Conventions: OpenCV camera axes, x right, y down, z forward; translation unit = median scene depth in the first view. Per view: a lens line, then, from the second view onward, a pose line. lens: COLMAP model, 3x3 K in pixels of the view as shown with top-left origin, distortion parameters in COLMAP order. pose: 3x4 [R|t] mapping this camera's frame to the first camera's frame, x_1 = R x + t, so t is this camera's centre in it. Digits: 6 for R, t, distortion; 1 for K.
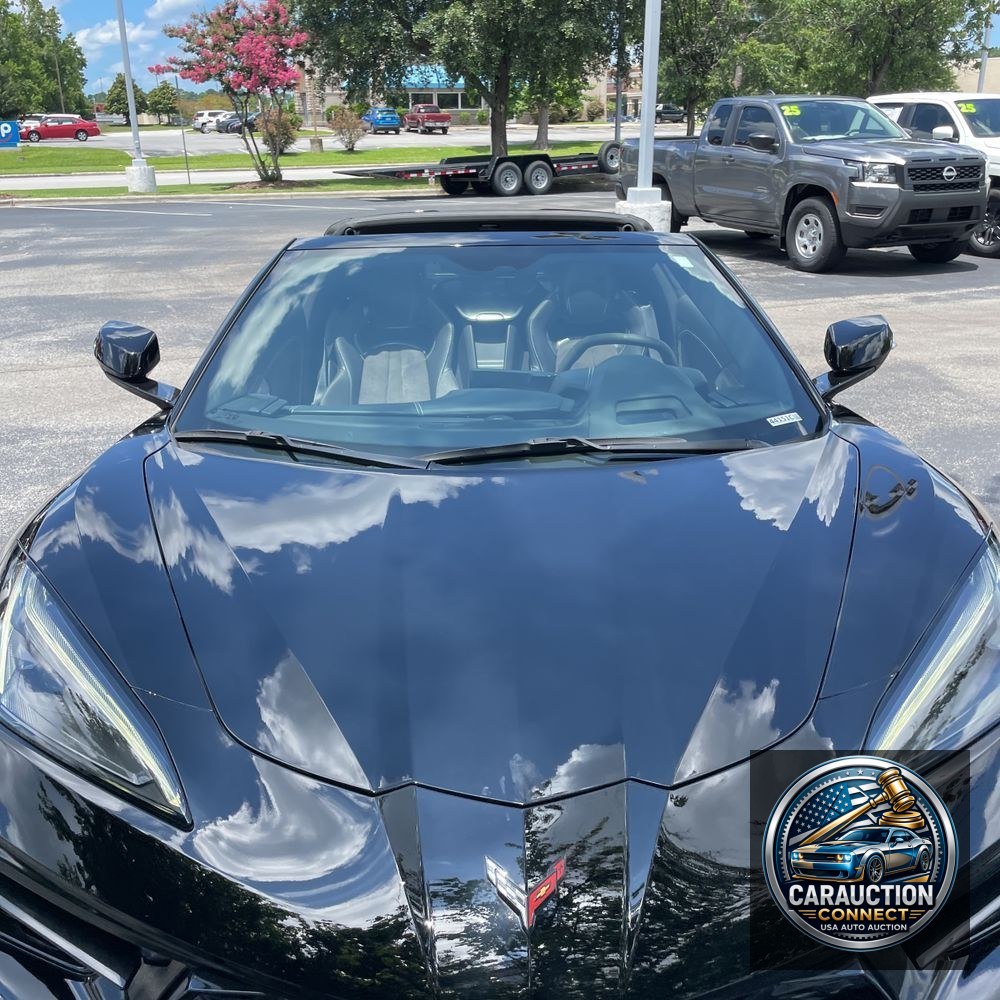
lens RADIAL K [[1016.4, 0, 497.2], [0, 1016.4, 497.6], [0, 0, 1]] dist [0.088755, -0.136575]
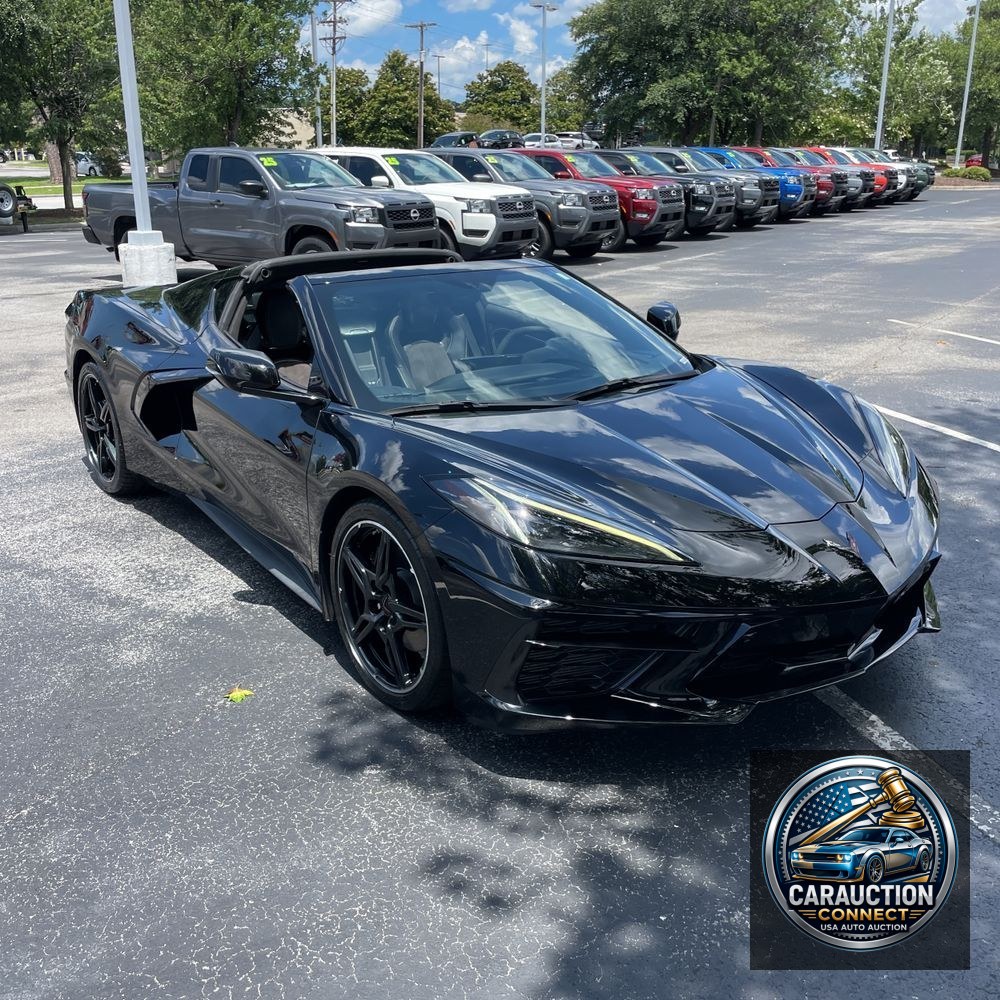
lens RADIAL K [[1016.4, 0, 497.2], [0, 1016.4, 497.6], [0, 0, 1]] dist [0.088755, -0.136575]
pose [[0.809483, -0.175738, 0.560227, -0.112998], [0.195682, 0.980354, 0.024783, 0.005375], [-0.553576, 0.089565, 0.827969, -0.025534]]
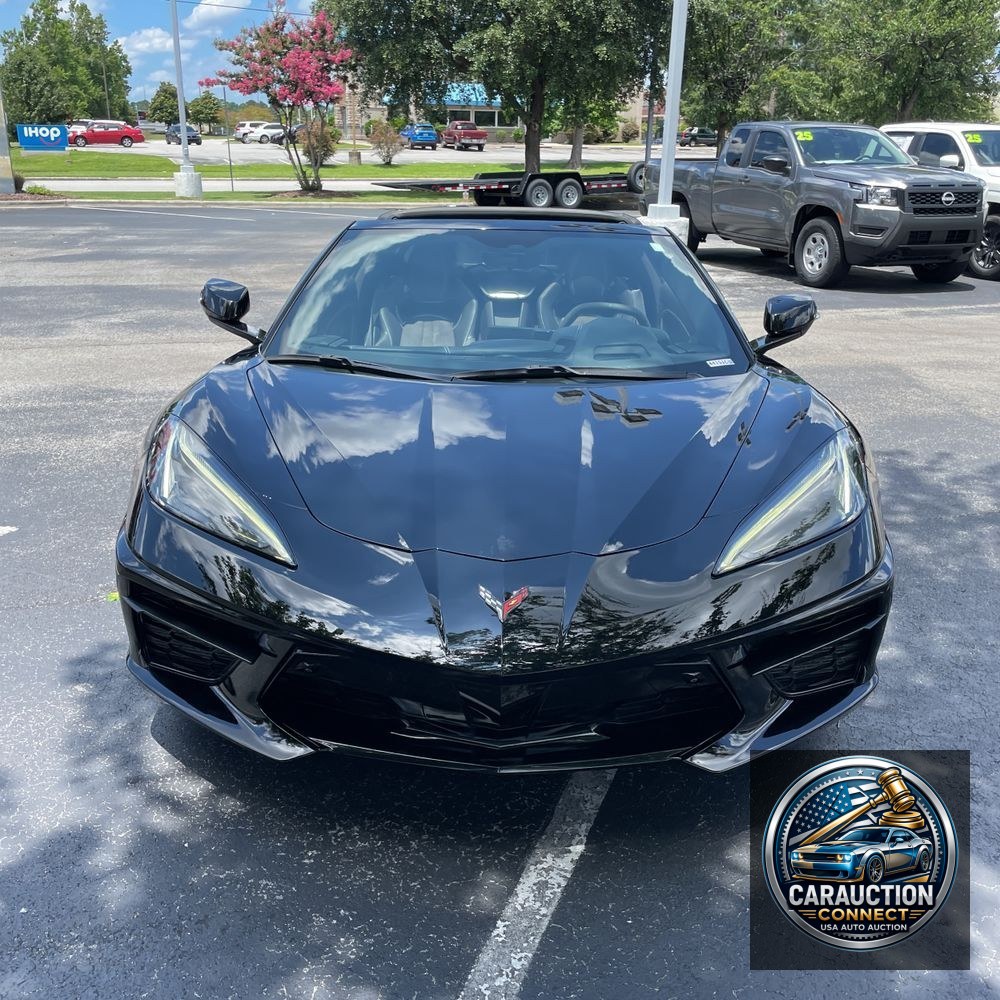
lens RADIAL K [[1020.5, 0, 498.1], [0, 1020.5, 512.5], [0, 0, 1]] dist [0.092747, -0.137608]
pose [[0.999091, 0.036826, -0.021455, 0.003228], [-0.036926, 0.999309, -0.004264, 0.015951], [0.021283, 0.005052, 0.999761, -0.040318]]
